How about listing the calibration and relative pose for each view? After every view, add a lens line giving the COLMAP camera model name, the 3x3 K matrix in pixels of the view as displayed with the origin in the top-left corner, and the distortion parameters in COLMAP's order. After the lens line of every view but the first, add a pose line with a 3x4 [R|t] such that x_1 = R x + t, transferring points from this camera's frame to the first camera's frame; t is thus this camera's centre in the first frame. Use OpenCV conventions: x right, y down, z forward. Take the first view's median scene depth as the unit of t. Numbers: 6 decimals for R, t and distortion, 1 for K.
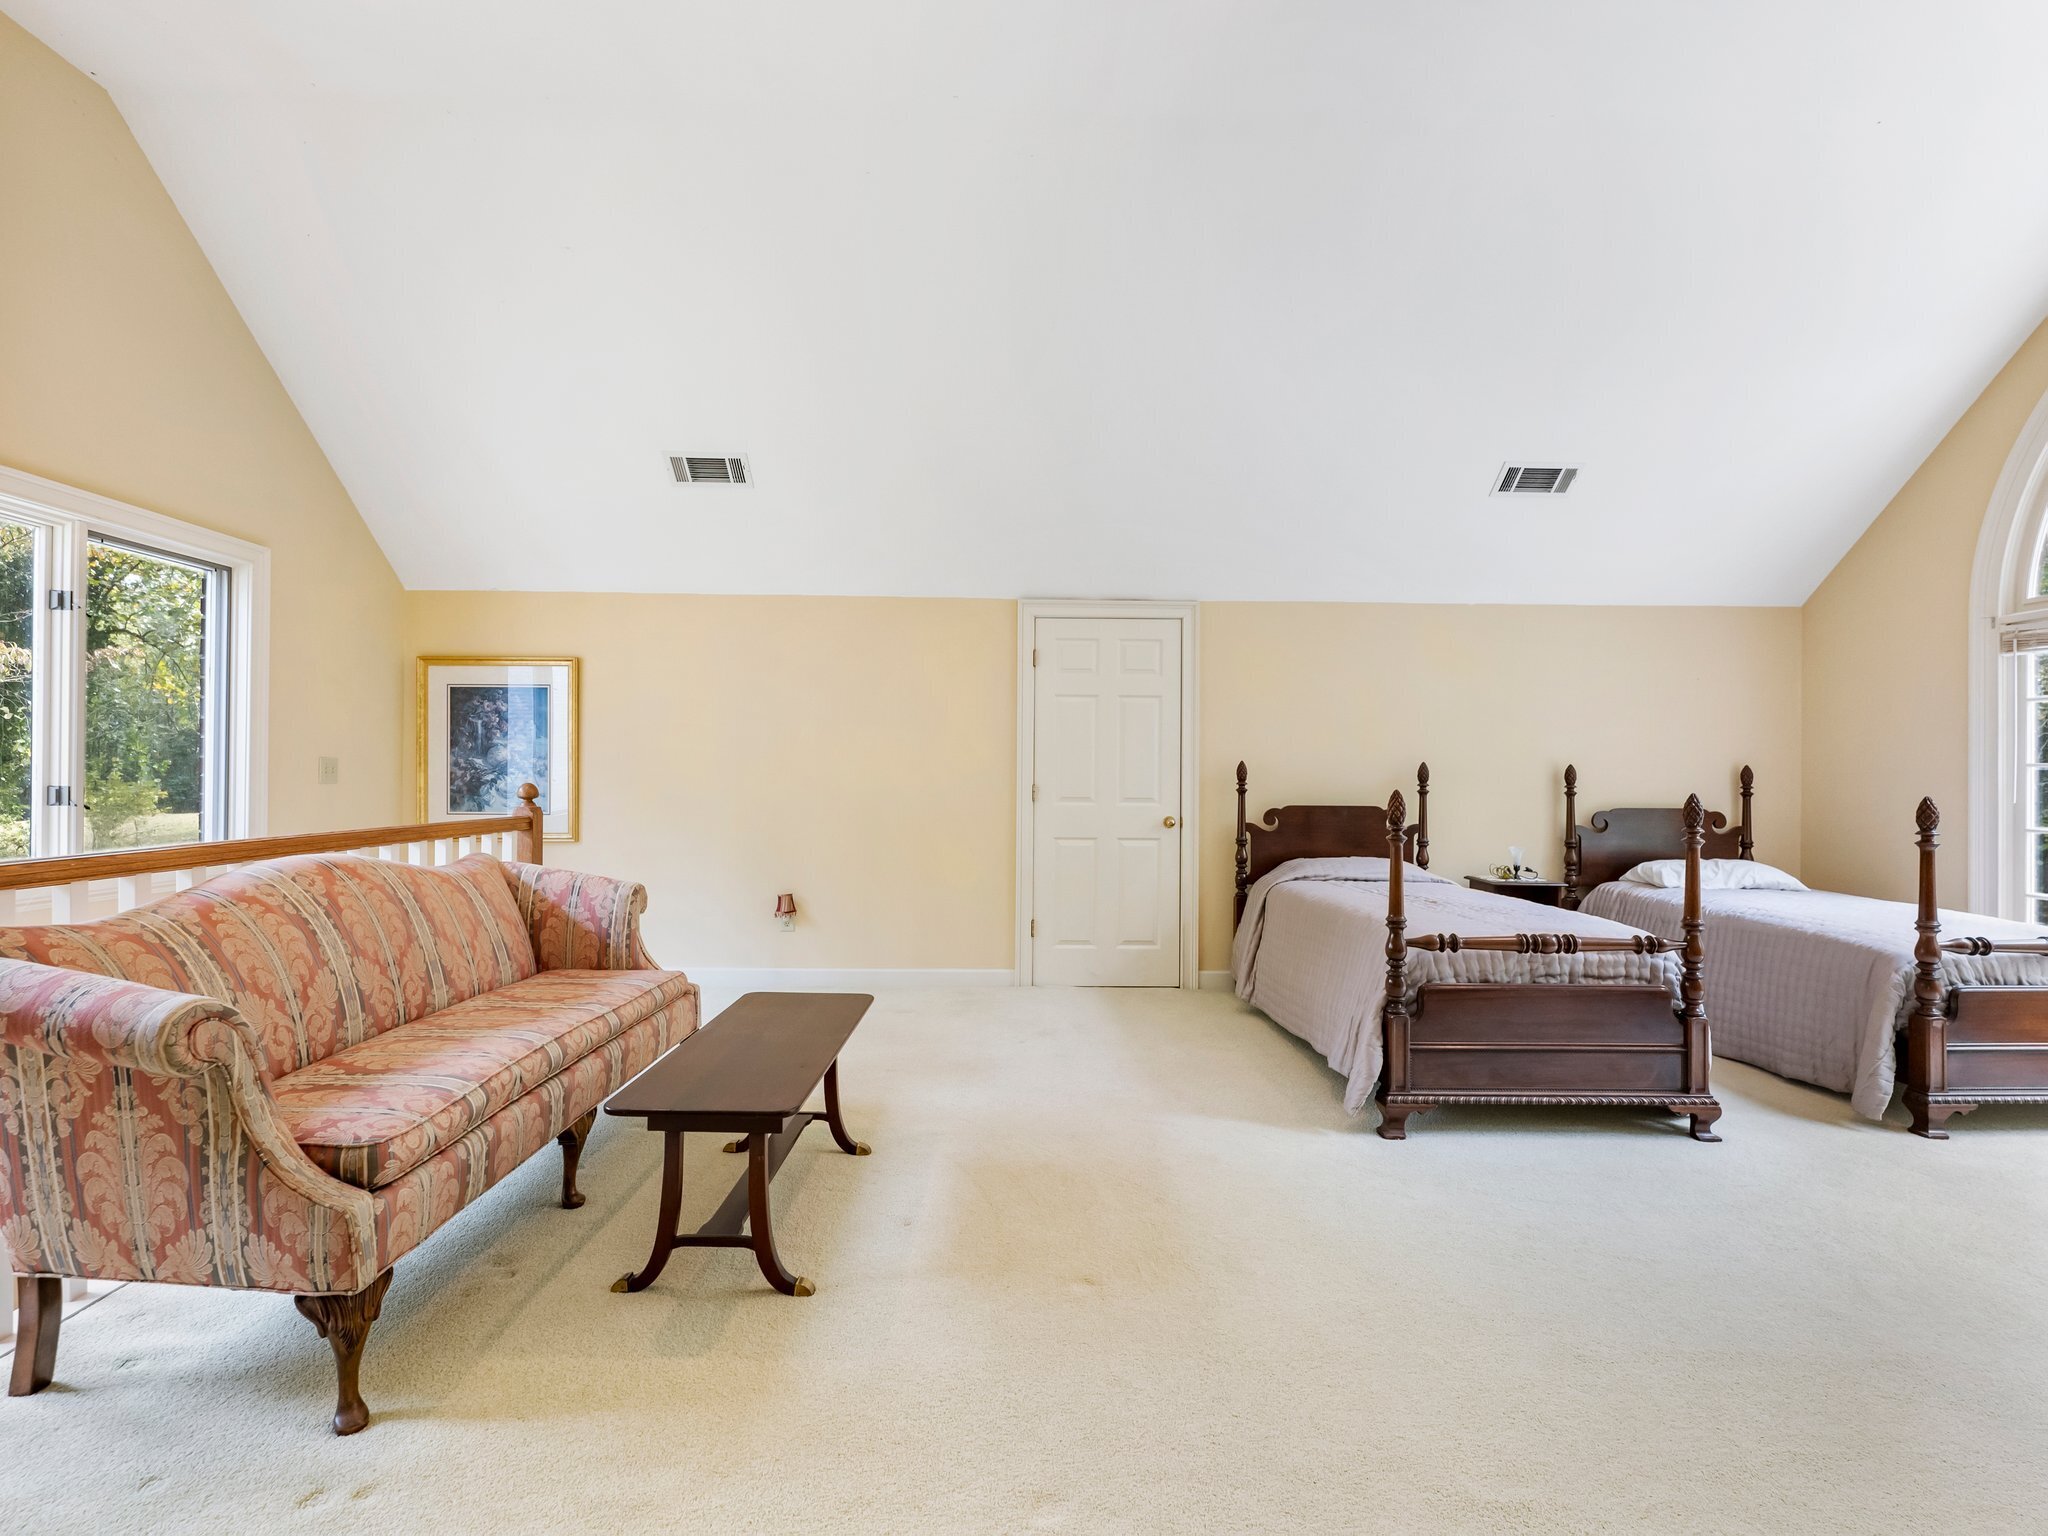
lens RADIAL K [[936.1, 0, 1019.2], [0, 936.1, 771.9], [0, 0, 1]] dist [0.000692, 0.000042]
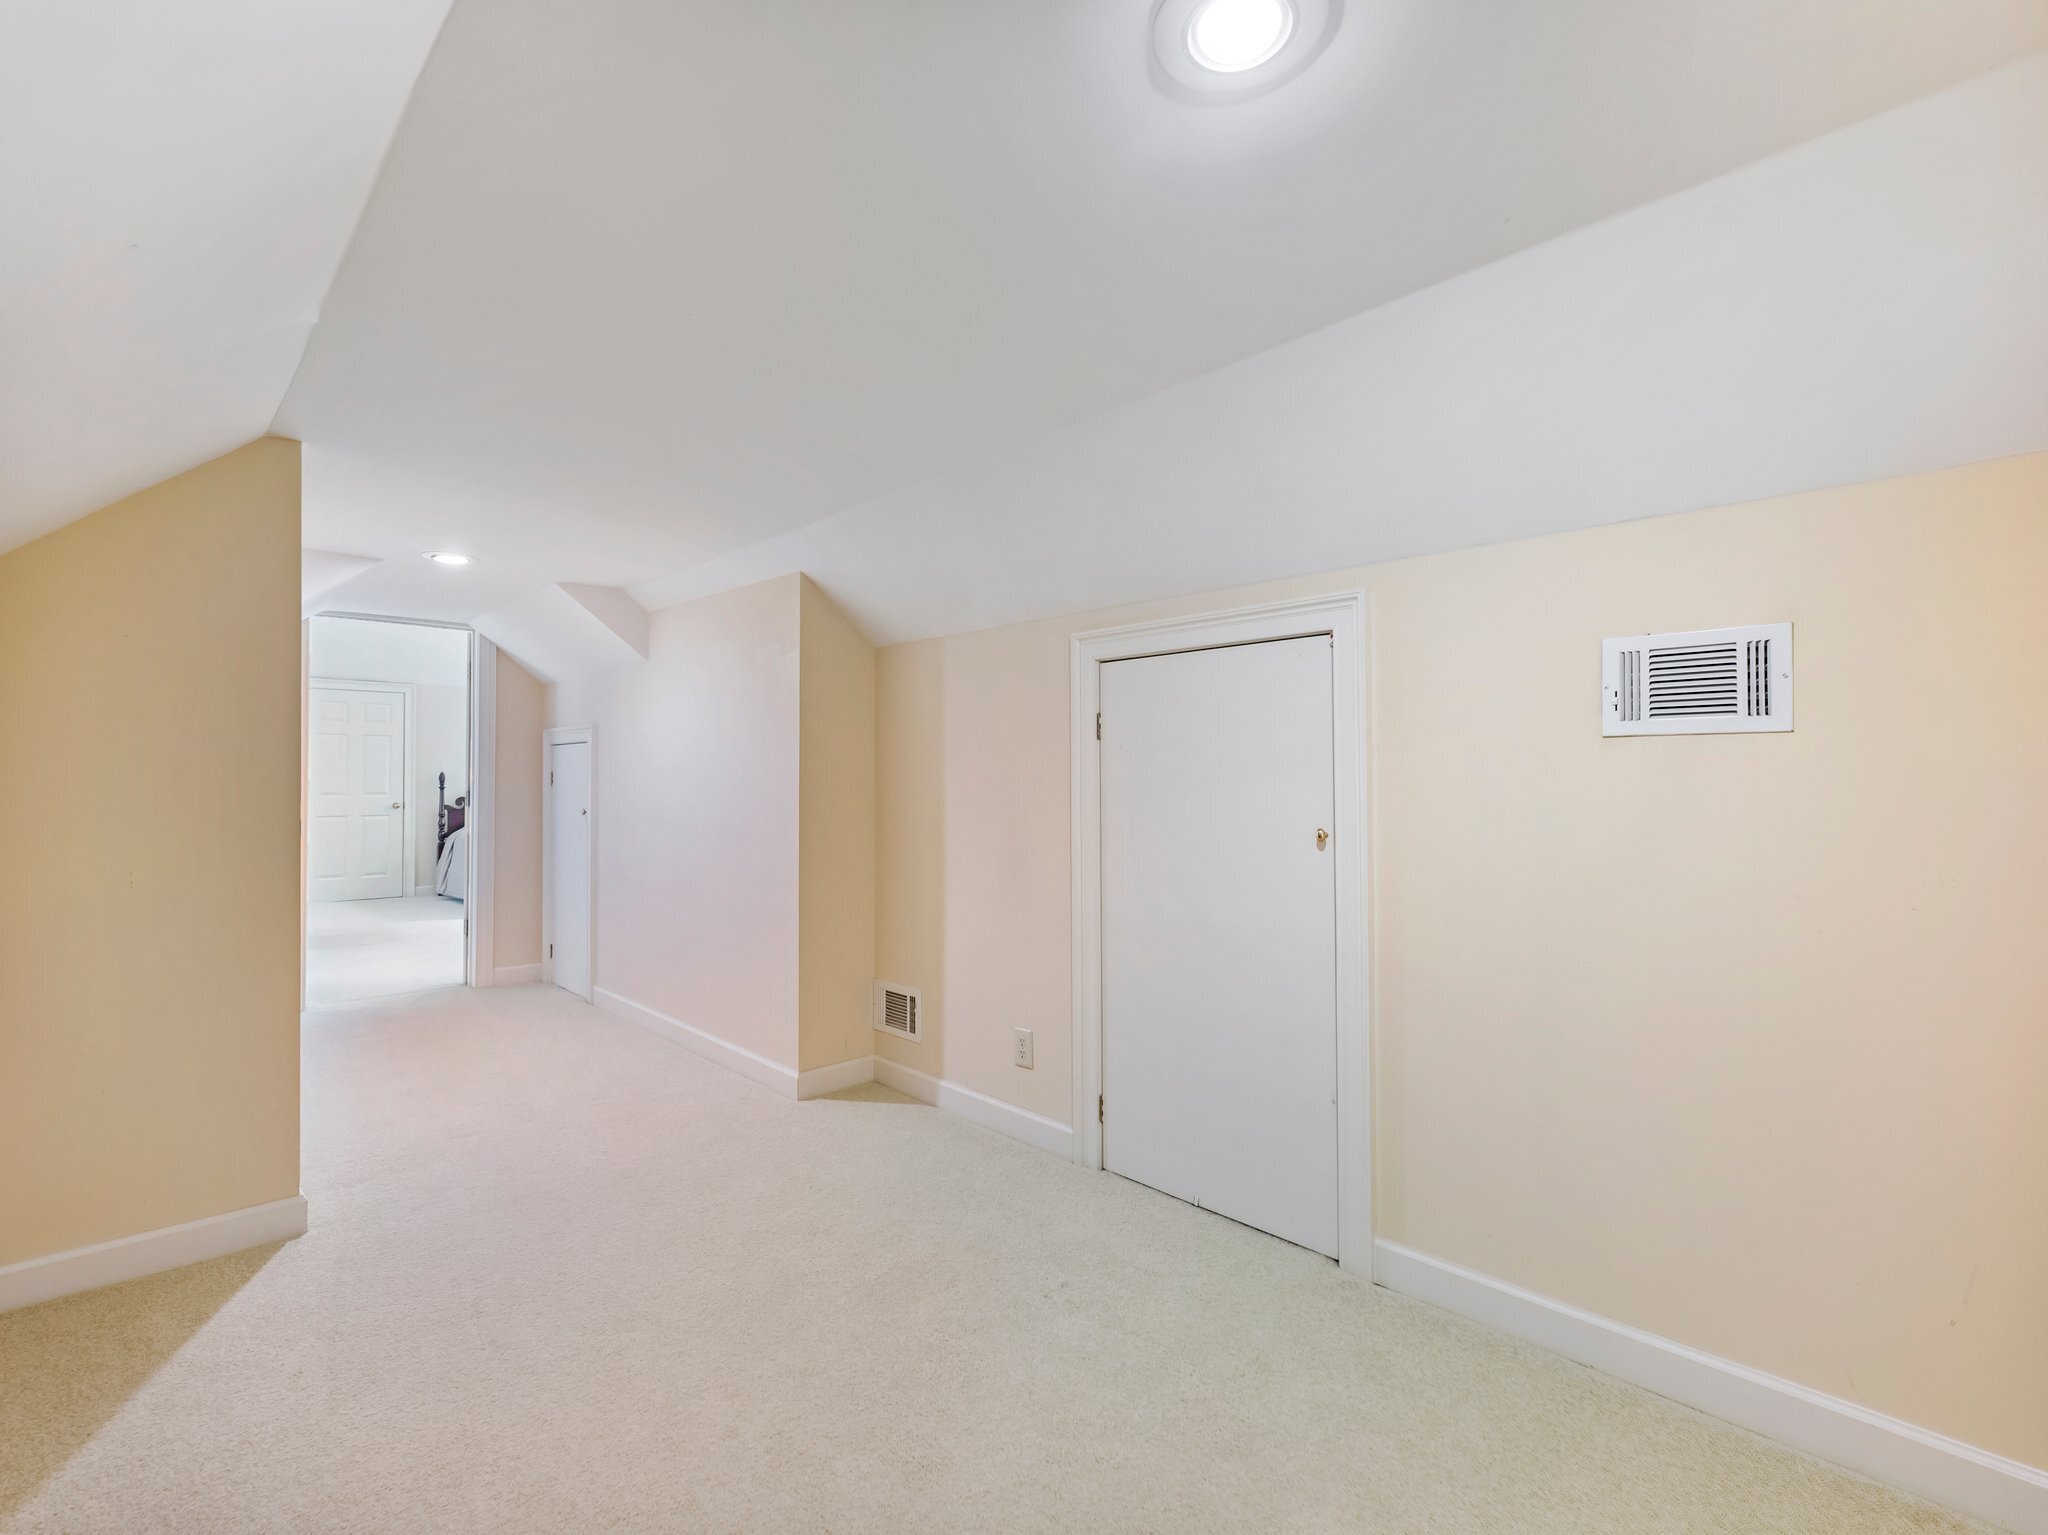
lens RADIAL K [[936.1, 0, 1014.2], [0, 936.1, 769.9], [0, 0, 1]] dist [0.000692, 0.000042]
pose [[0.730197, 0.002087, 0.683234, -0.207462], [-0.000830, 0.999997, -0.002167, -0.013008], [-0.683237, 0.001015, 0.730196, -1.155699]]
